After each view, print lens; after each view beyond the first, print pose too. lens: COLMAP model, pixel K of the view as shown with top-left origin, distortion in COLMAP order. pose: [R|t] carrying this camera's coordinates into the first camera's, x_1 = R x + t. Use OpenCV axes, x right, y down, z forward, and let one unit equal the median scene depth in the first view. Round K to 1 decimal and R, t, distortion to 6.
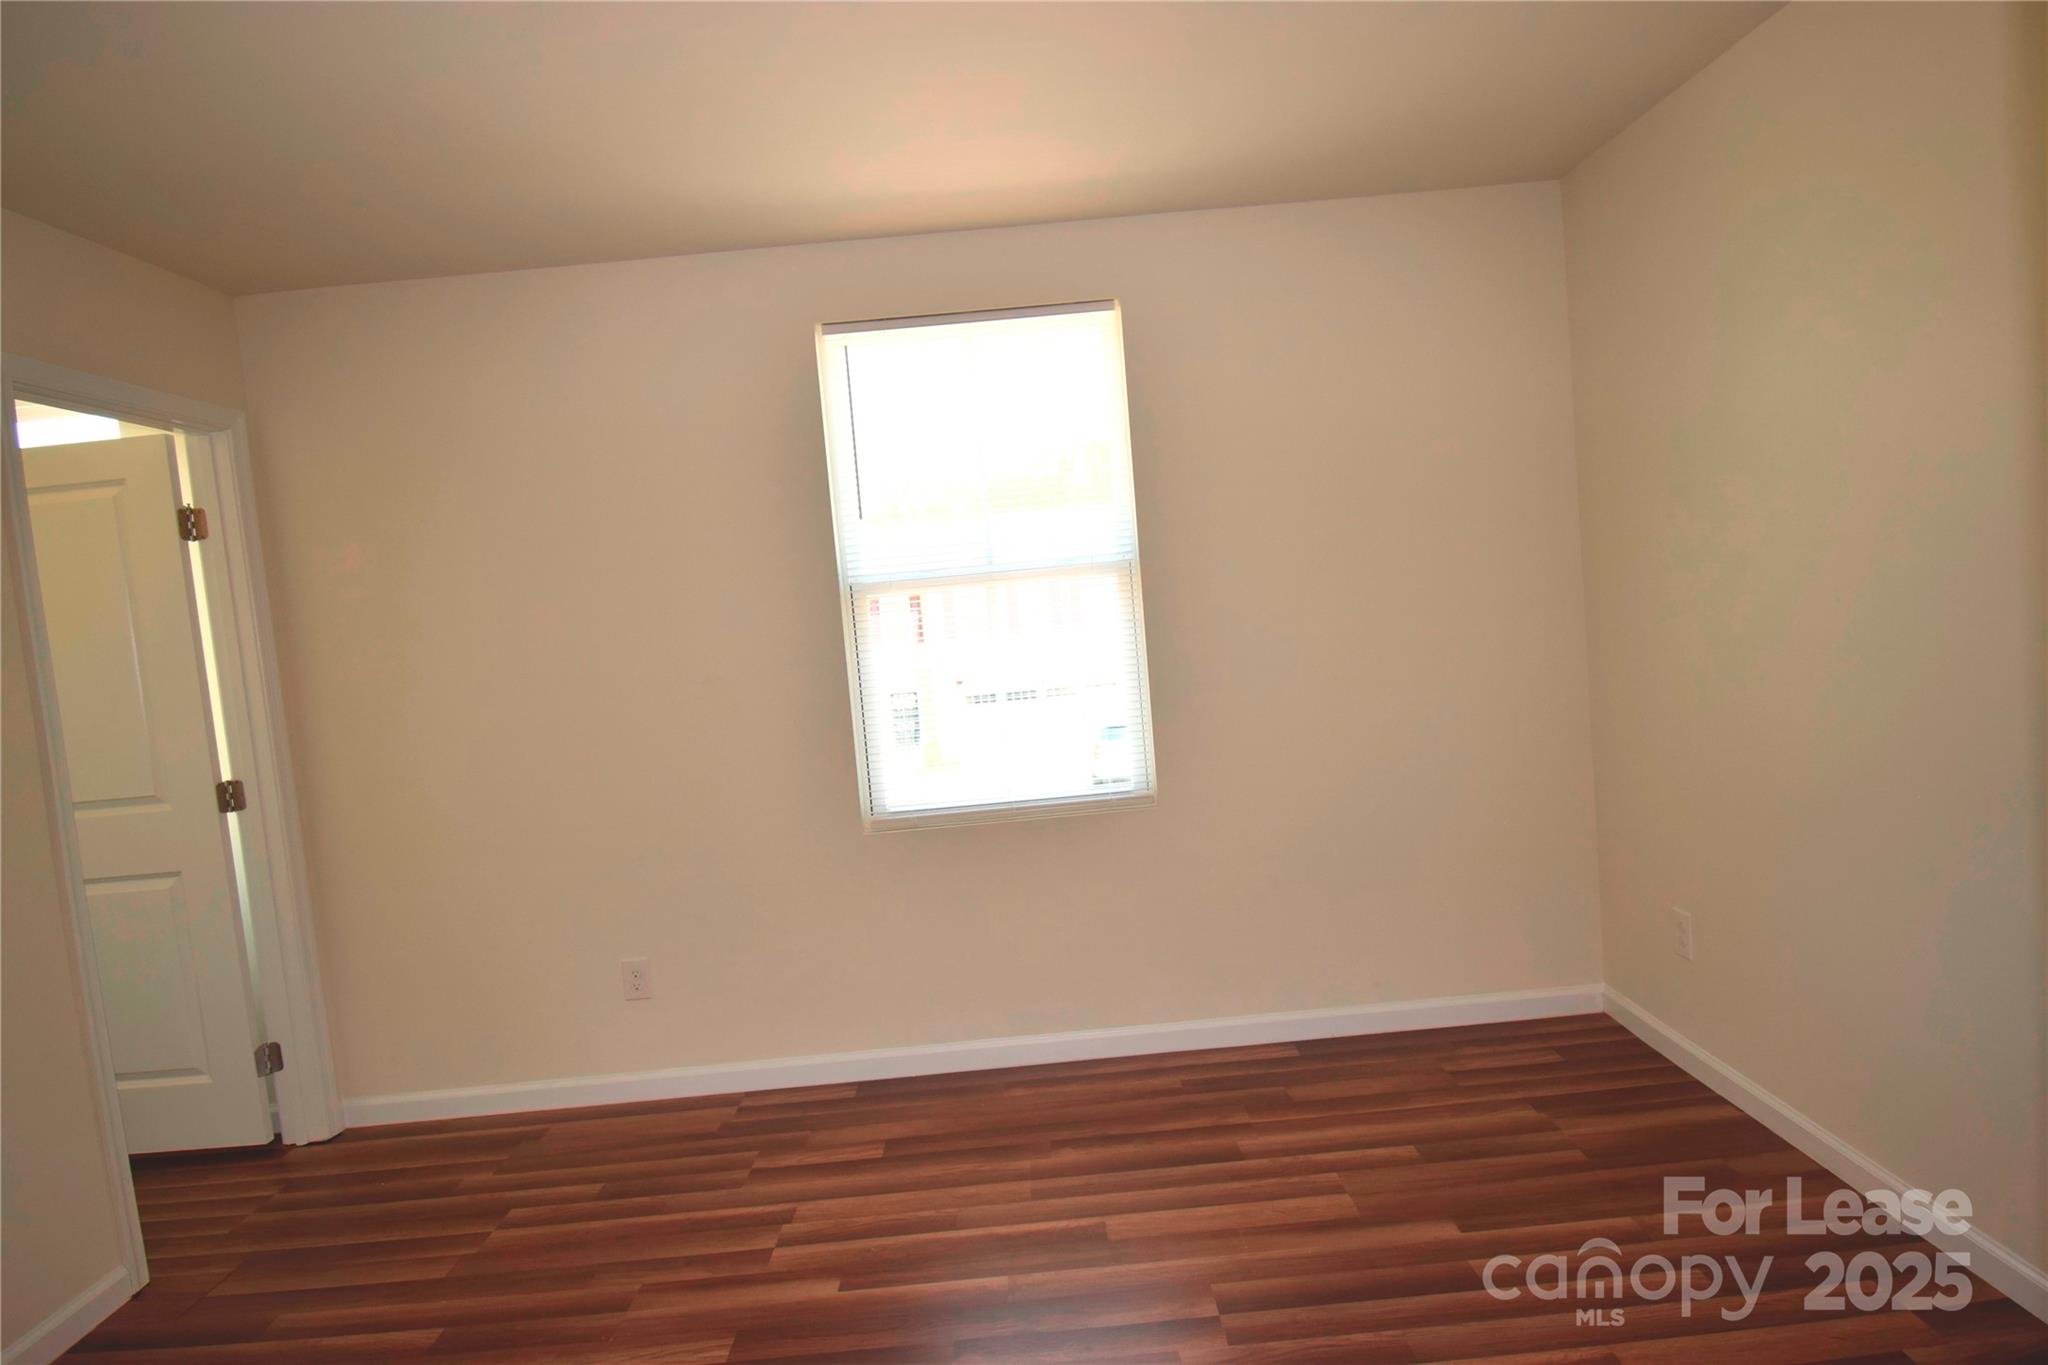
lens RADIAL K [[1093.4, 0, 1024.0], [0, 1093.4, 682.5], [0, 0, 1]] dist [-0.000845, 0.000054]
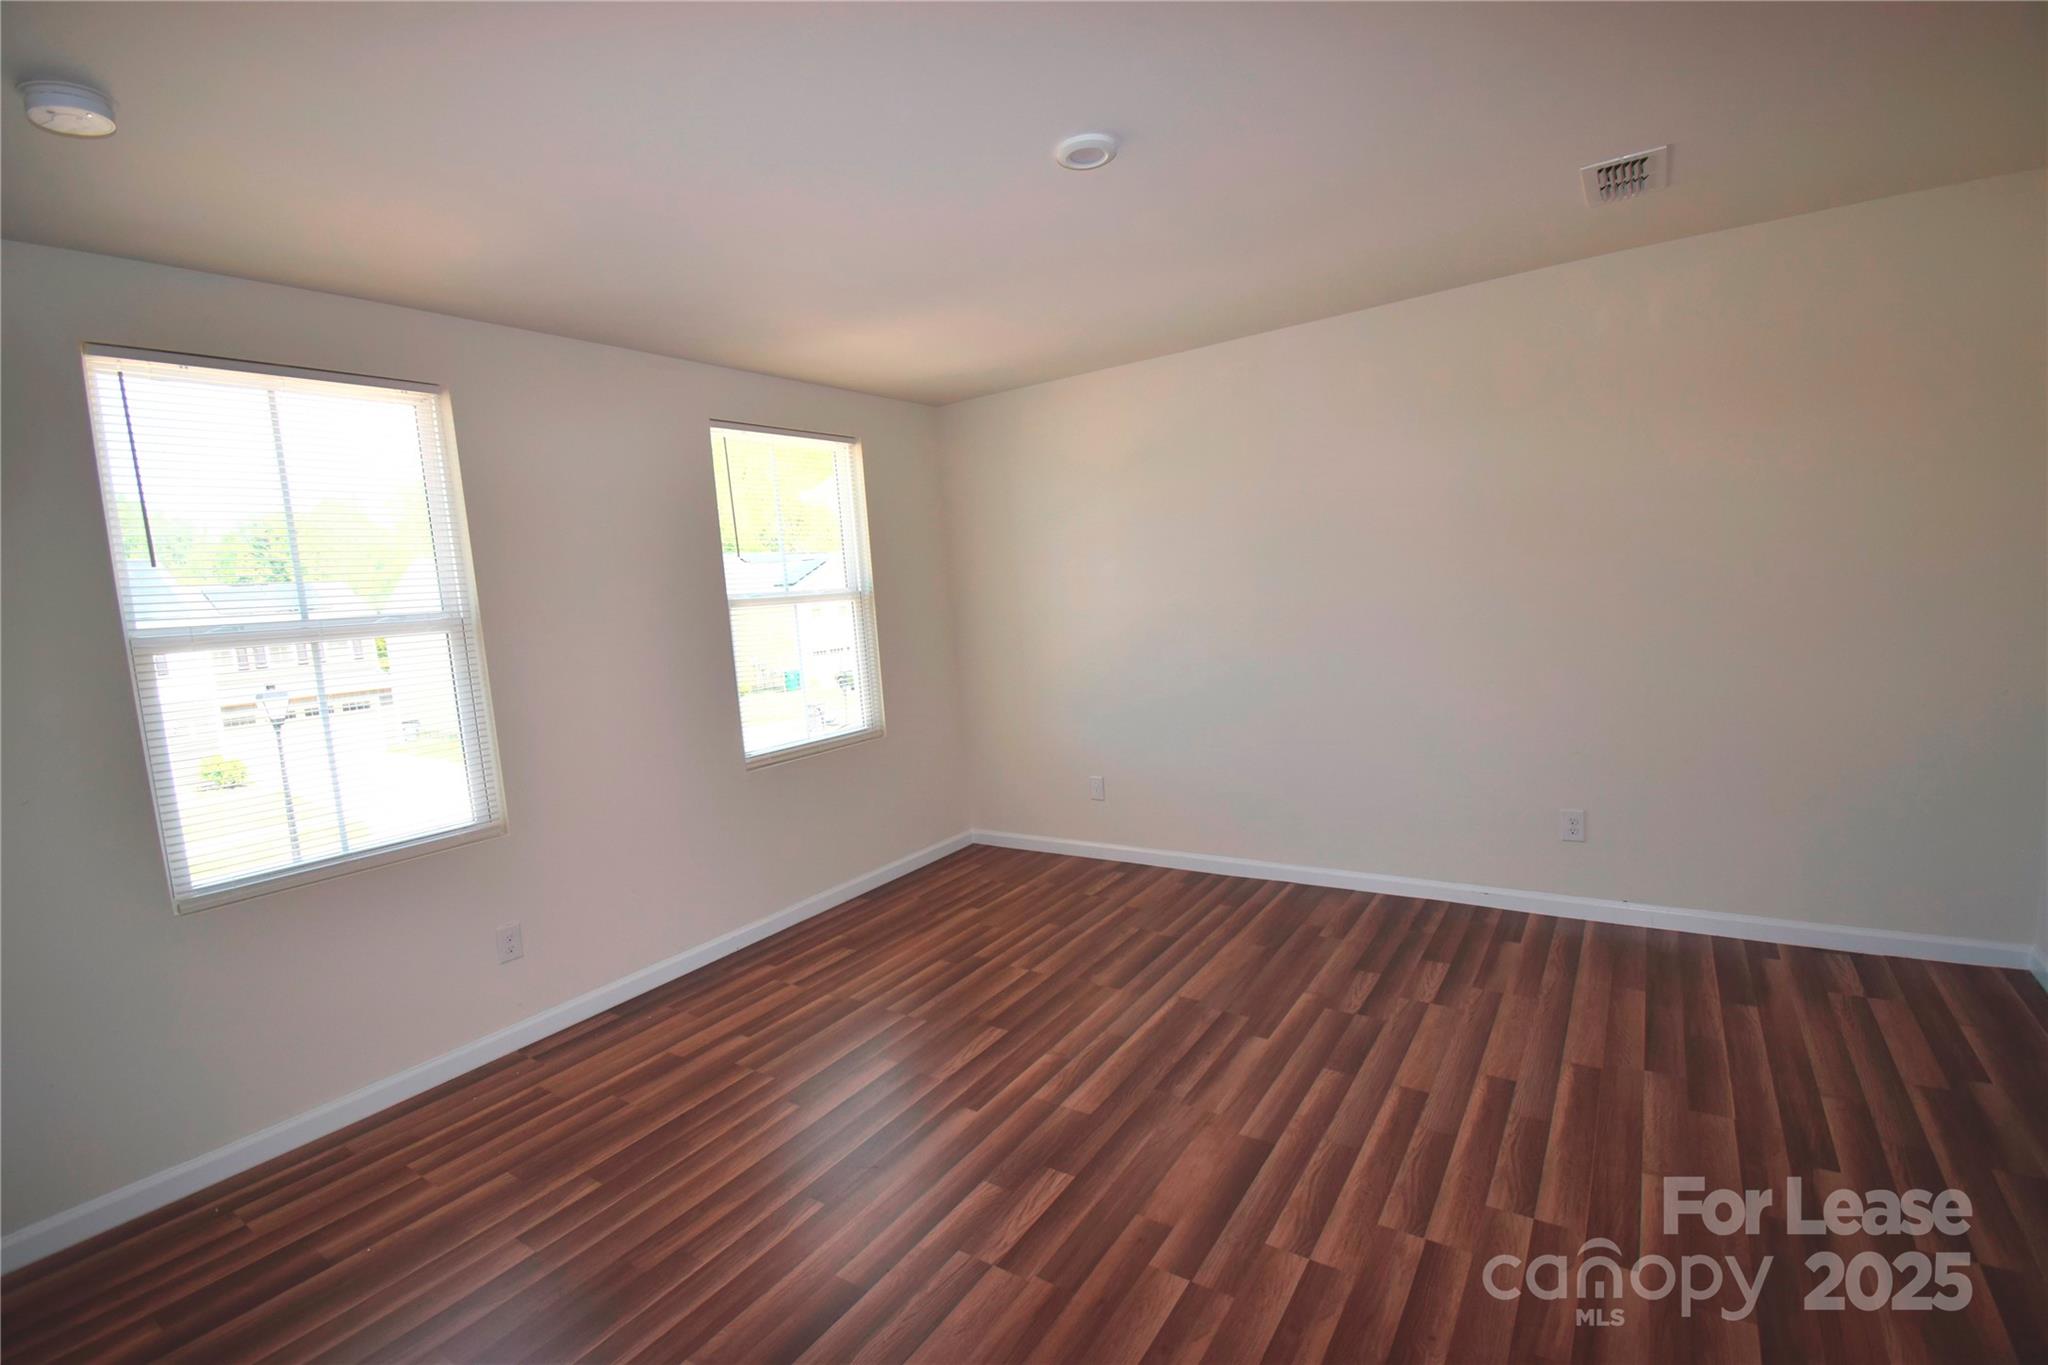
lens RADIAL K [[903.9, 0, 1024.0], [0, 903.9, 682.5], [0, 0, 1]] dist [0.018307, -0.023516]
pose [[0.578816, -0.040680, 0.814443, -0.691319], [0.096109, 0.995197, -0.018595, 0.061229], [-0.809775, 0.089038, 0.579946, -0.006266]]
